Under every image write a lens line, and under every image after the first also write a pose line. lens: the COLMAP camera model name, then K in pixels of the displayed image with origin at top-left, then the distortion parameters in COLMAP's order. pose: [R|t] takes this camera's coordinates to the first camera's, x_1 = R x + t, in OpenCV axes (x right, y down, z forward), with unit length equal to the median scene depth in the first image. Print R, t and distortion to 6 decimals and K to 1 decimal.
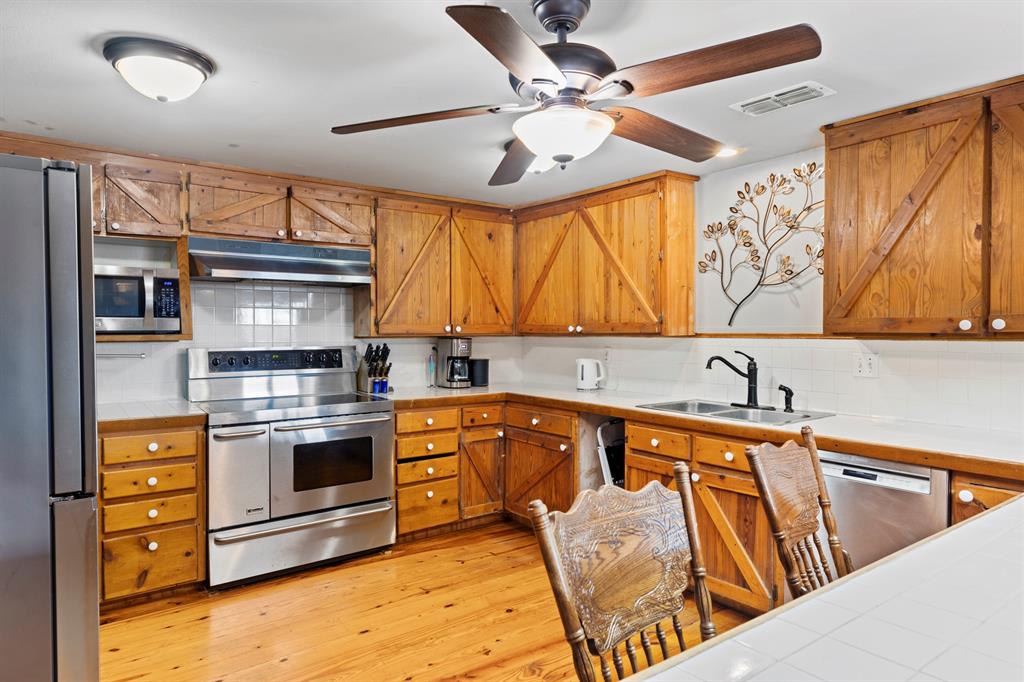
lens RADIAL K [[632.7, 0, 511.2], [0, 632.7, 336.9], [0, 0, 1]] dist [0.045178, -0.000516]
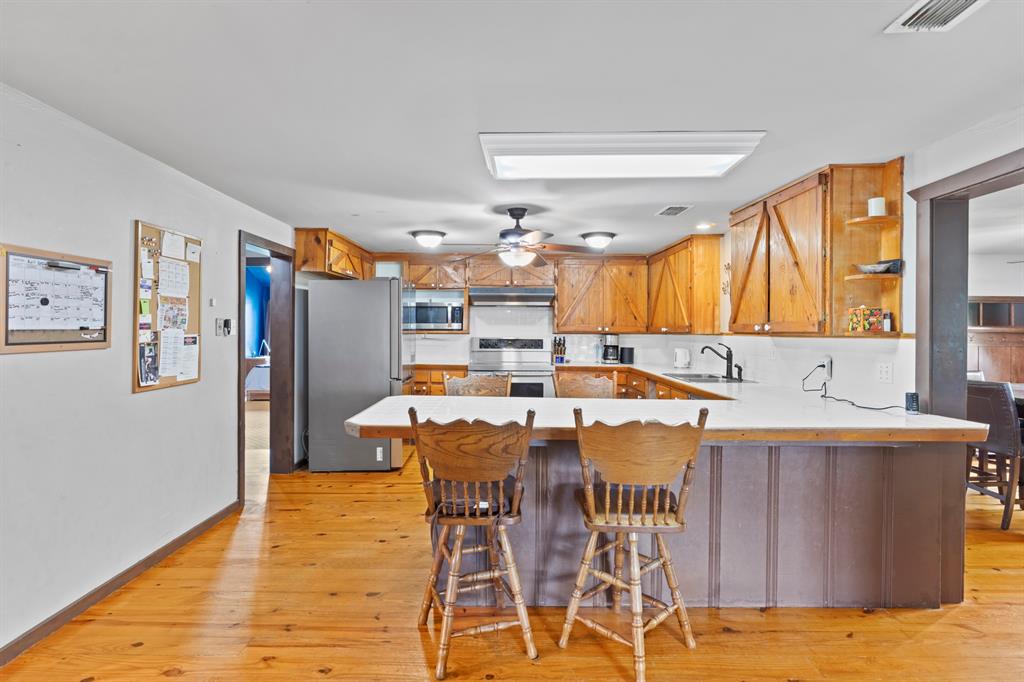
lens RADIAL K [[552.0, 0, 511.8], [0, 552.0, 336.8], [0, 0, 1]] dist [-0.000459, -0.000029]
pose [[0.797828, 0.014393, -0.602713, 0.678504], [-0.015001, 0.999879, 0.004020, 0.006620], [0.602698, 0.005834, 0.797948, -0.398357]]
